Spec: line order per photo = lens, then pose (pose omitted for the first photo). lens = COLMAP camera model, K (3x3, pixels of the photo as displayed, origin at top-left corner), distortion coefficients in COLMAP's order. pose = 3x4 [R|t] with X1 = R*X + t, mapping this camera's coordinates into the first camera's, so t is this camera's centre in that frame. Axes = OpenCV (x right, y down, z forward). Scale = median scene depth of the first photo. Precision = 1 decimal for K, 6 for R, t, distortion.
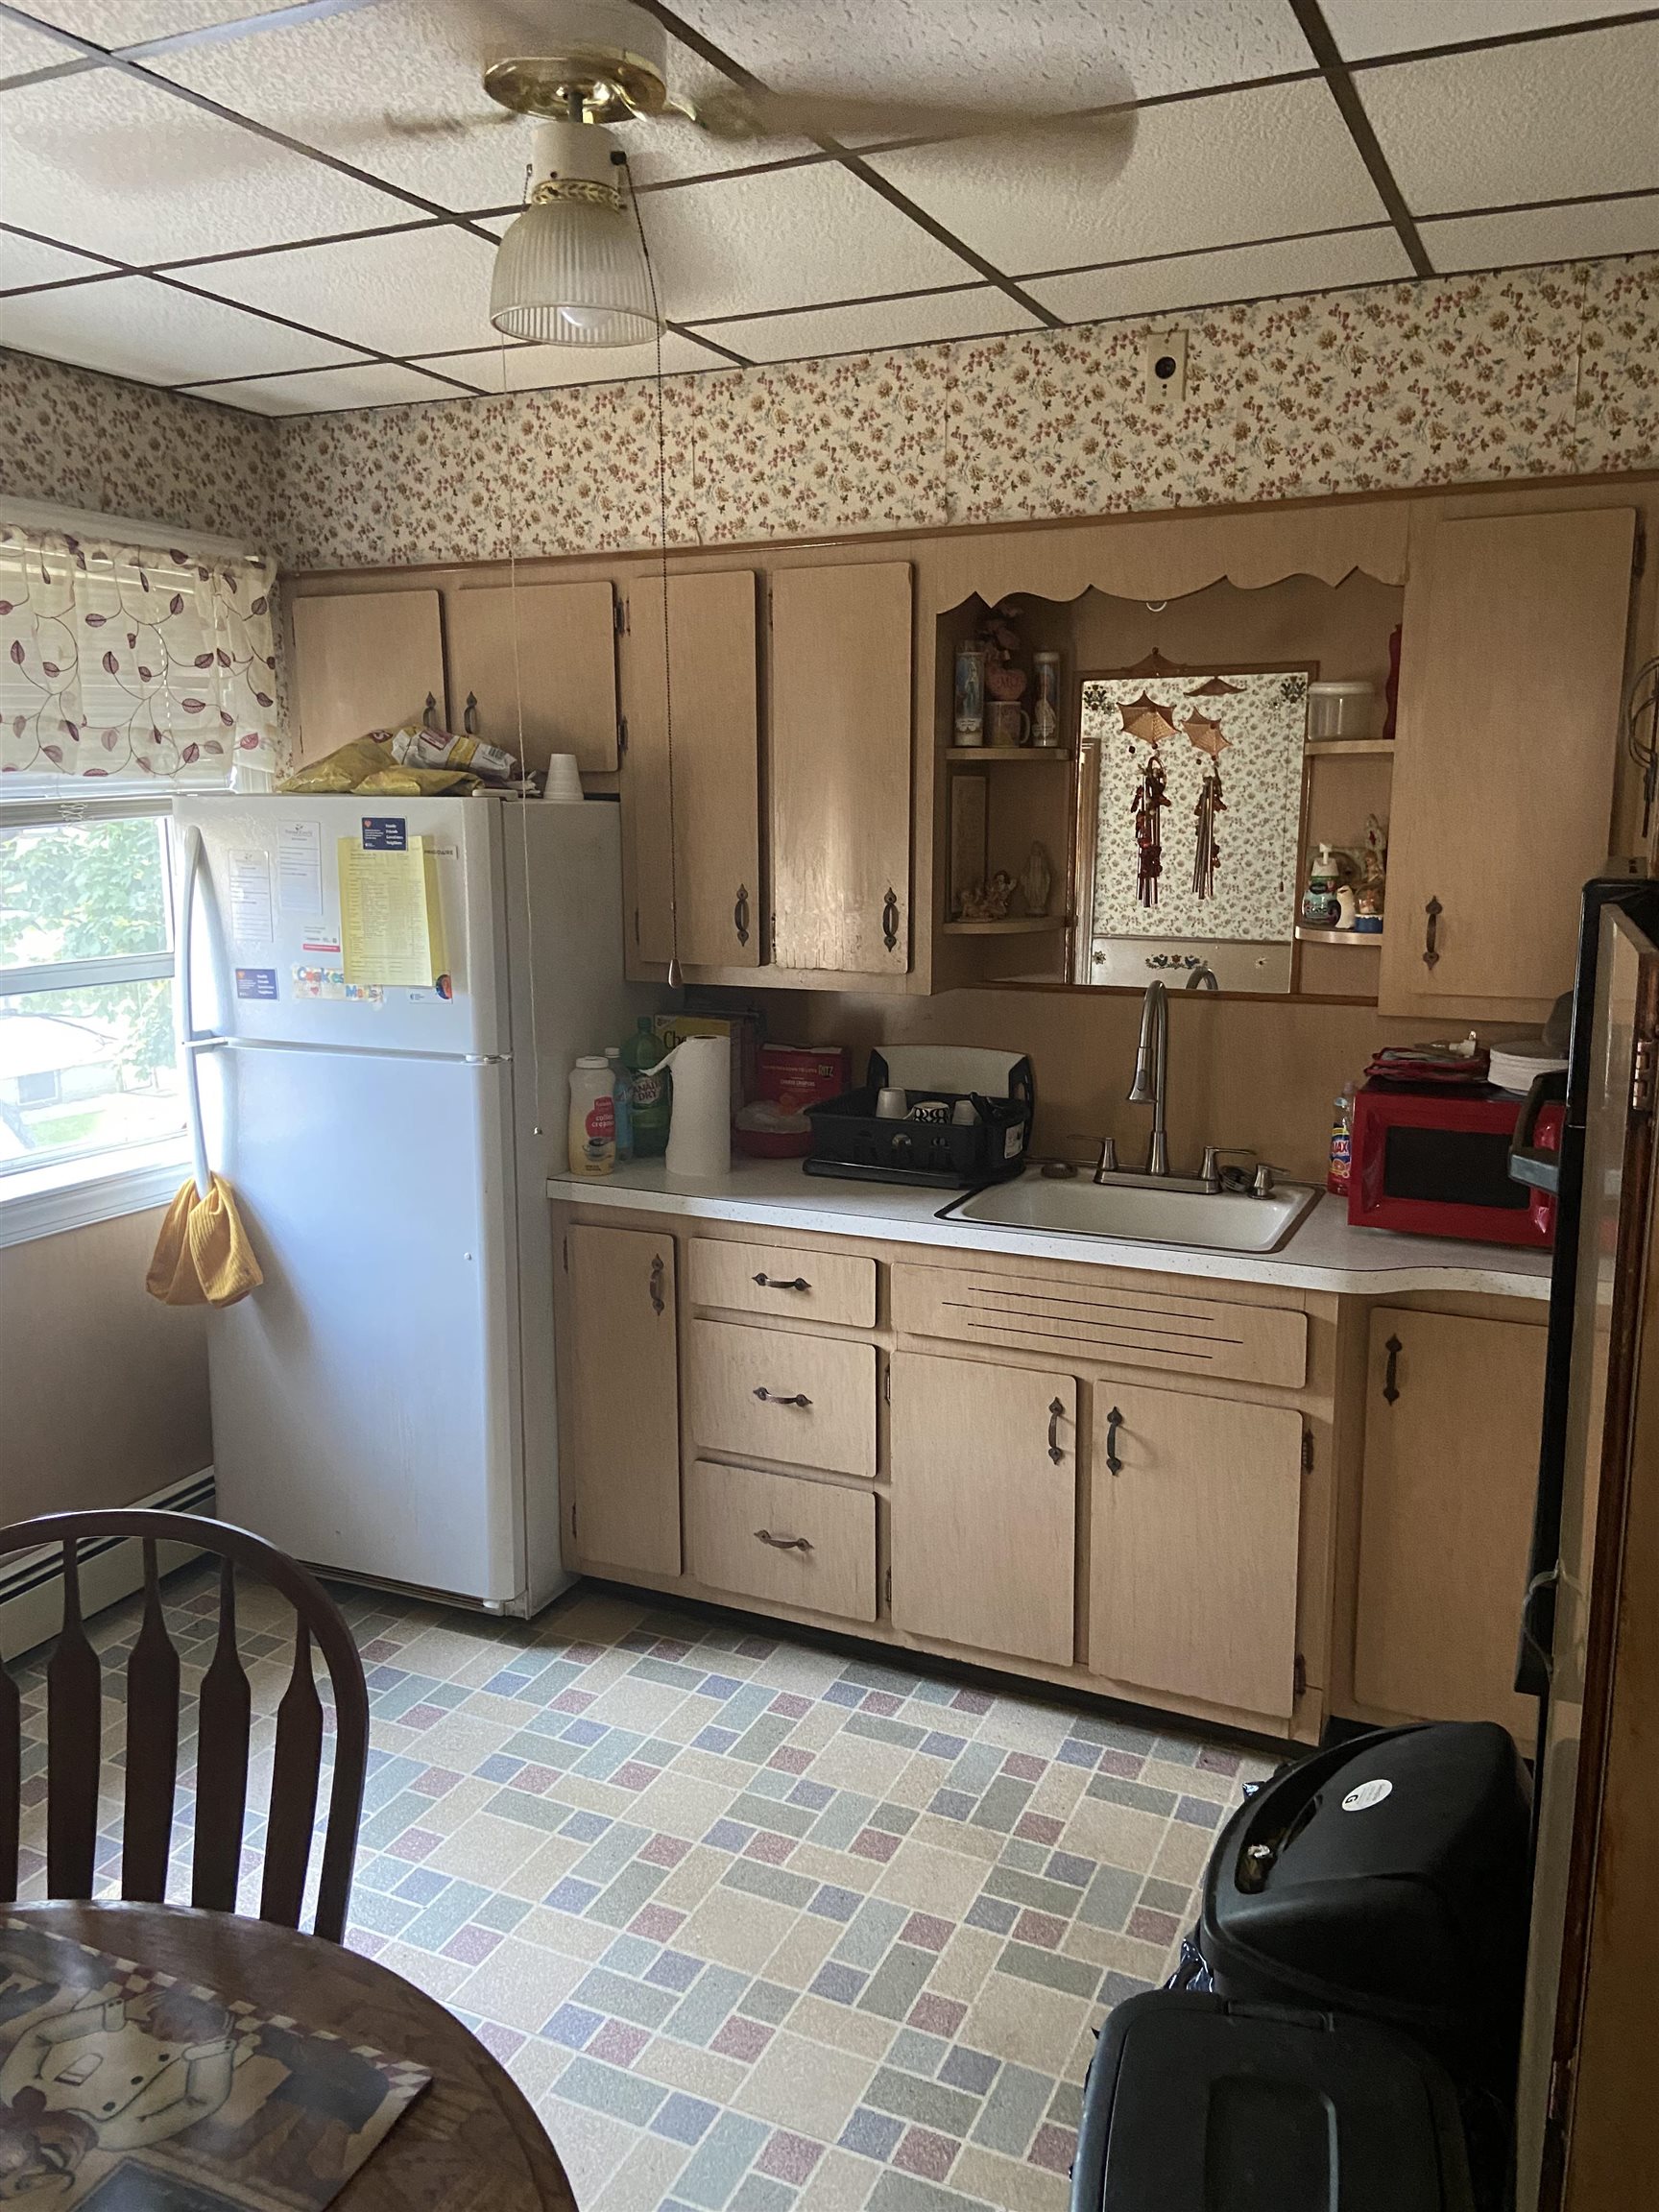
lens RADIAL K [[1676.3, 0, 838.8], [0, 1676.3, 1106.6], [0, 0, 1]] dist [0.106552, -0.142487]
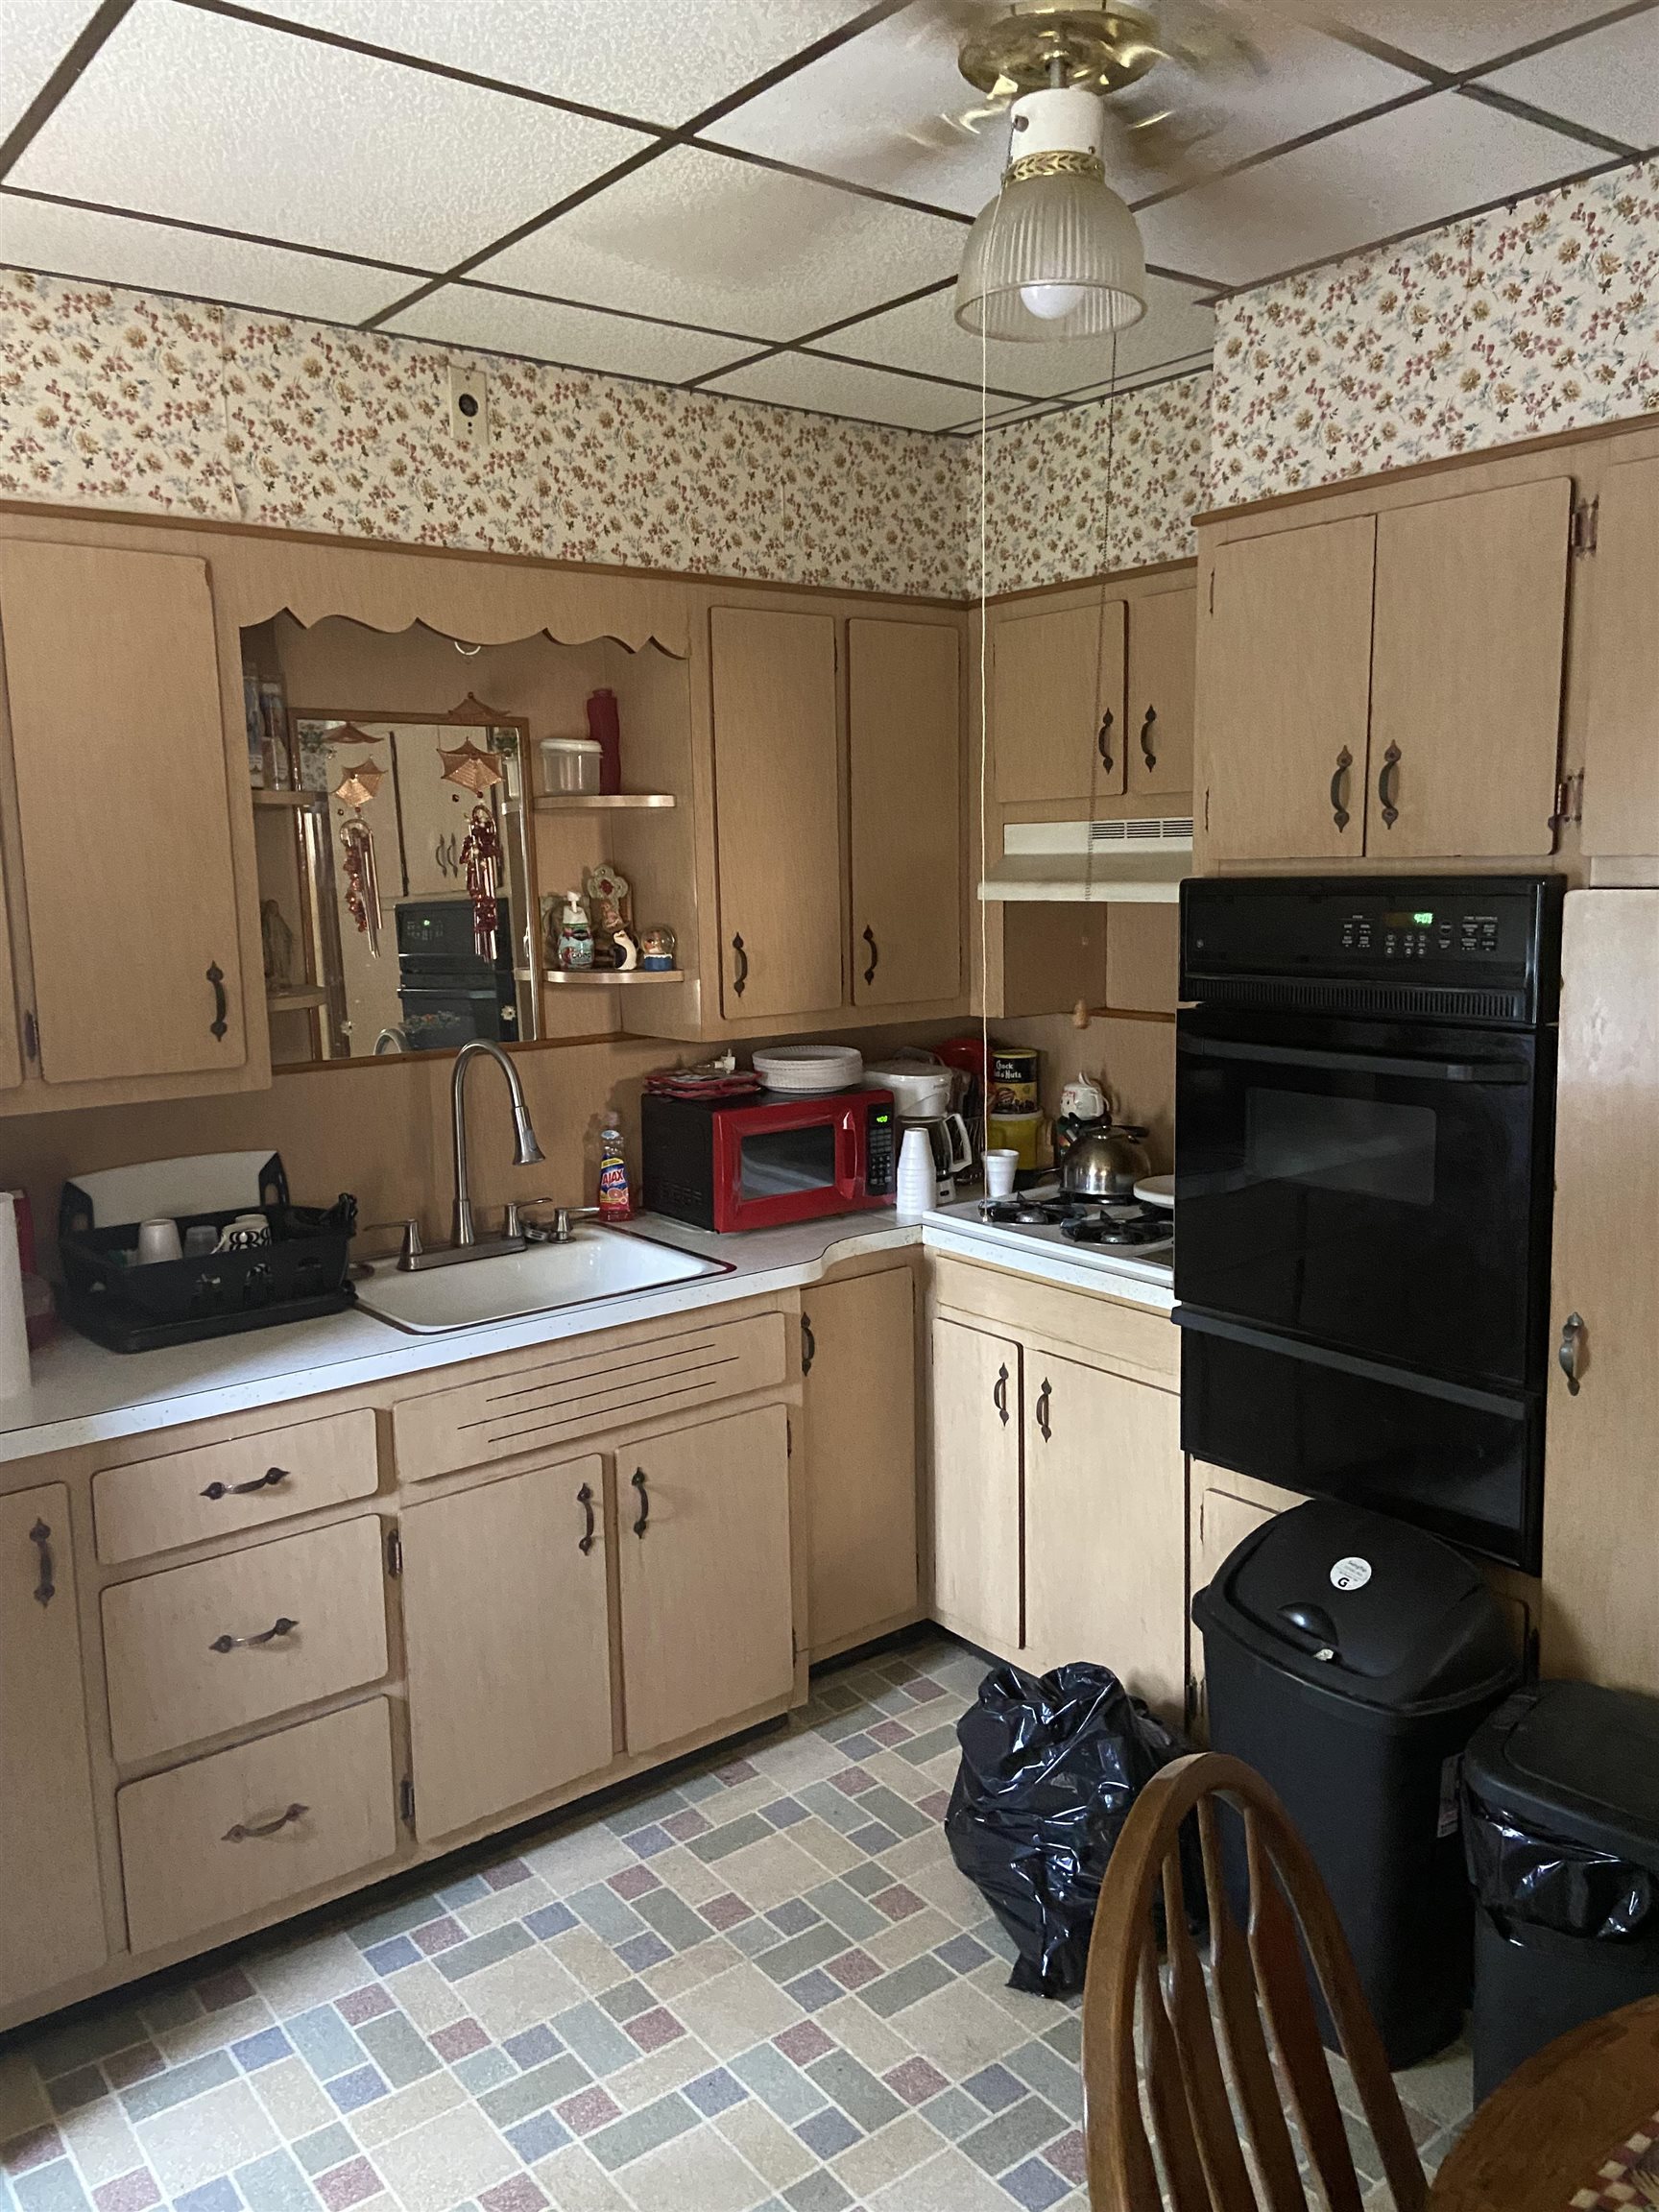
lens RADIAL K [[1676.3, 0, 837.5], [0, 1676.3, 1086.7], [0, 0, 1]] dist [0.106552, -0.142487]
pose [[0.447430, -0.133014, 0.884372, -0.537228], [0.174350, 0.982877, 0.059621, -0.066653], [-0.877159, 0.127514, 0.462960, 0.367454]]
